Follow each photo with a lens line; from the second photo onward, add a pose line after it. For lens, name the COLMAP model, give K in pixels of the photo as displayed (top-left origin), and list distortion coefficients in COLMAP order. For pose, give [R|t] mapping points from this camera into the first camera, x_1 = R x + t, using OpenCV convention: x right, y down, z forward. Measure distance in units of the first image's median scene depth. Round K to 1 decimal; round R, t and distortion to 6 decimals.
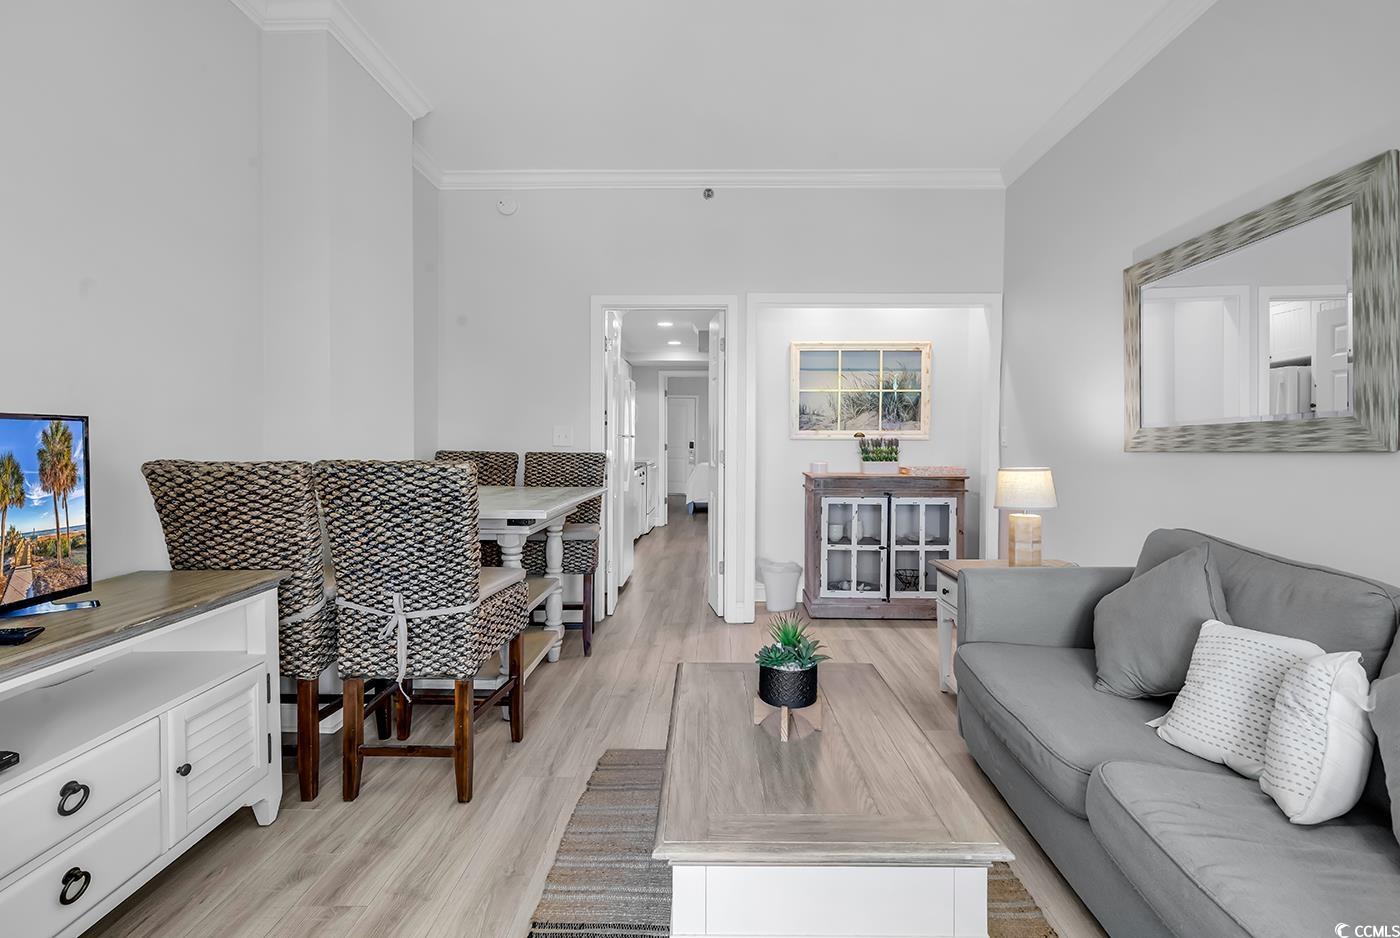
lens RADIAL K [[640.1, 0, 705.4], [0, 640.1, 450.9], [0, 0, 1]] dist [-0.000274, -0.000152]
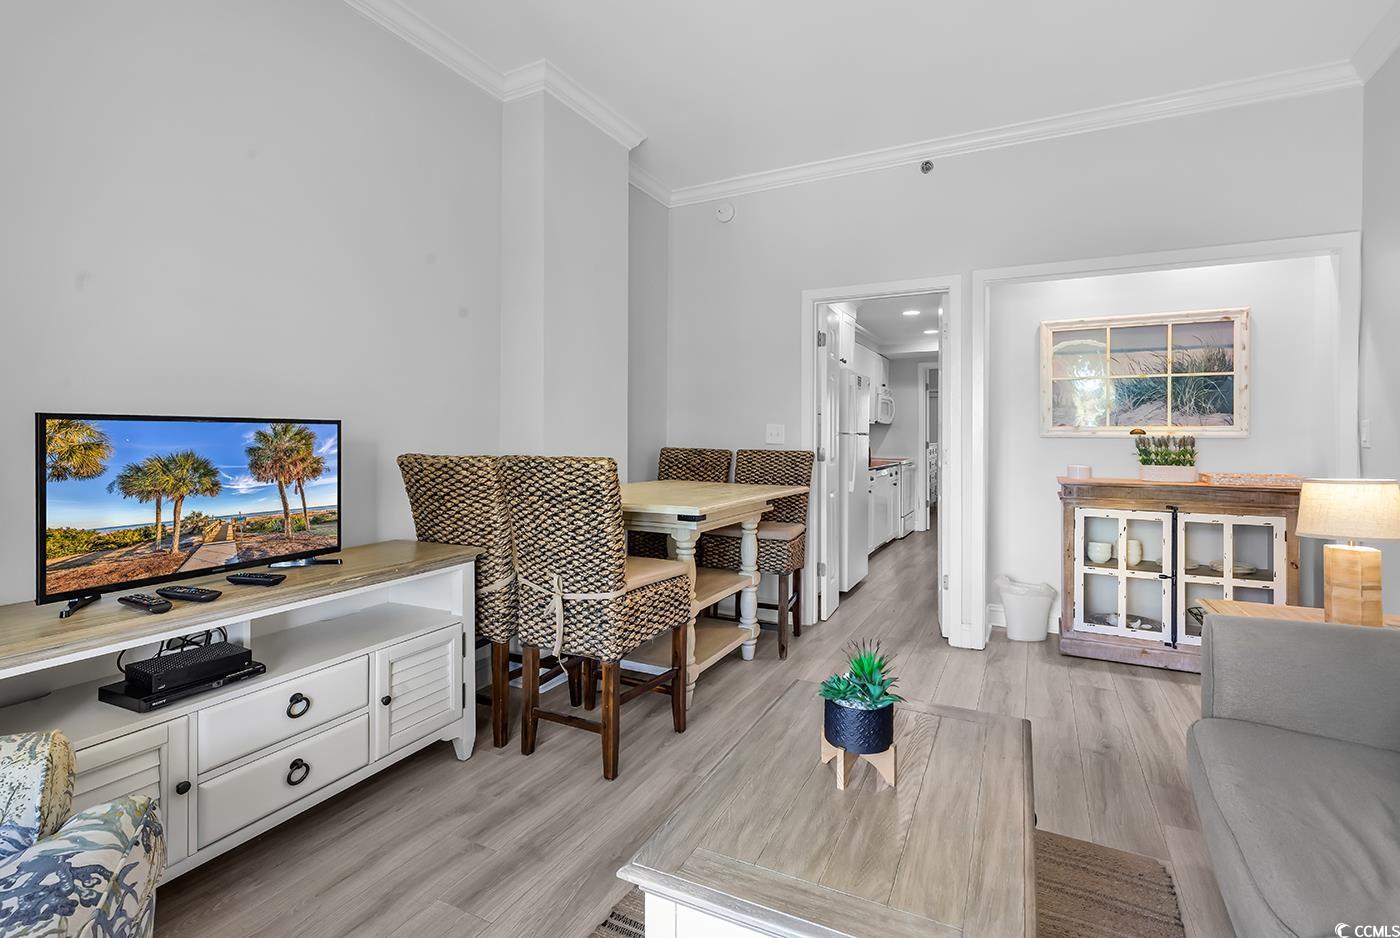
lens RADIAL K [[648.7, 0, 705.7], [0, 648.7, 431.2], [0, 0, 1]] dist [0.000619, -0.000497]
pose [[0.900425, -0.003302, -0.434998, 0.240221], [-0.008056, 0.999673, -0.024265, -0.003510], [0.434936, 0.025353, 0.900104, 0.086728]]
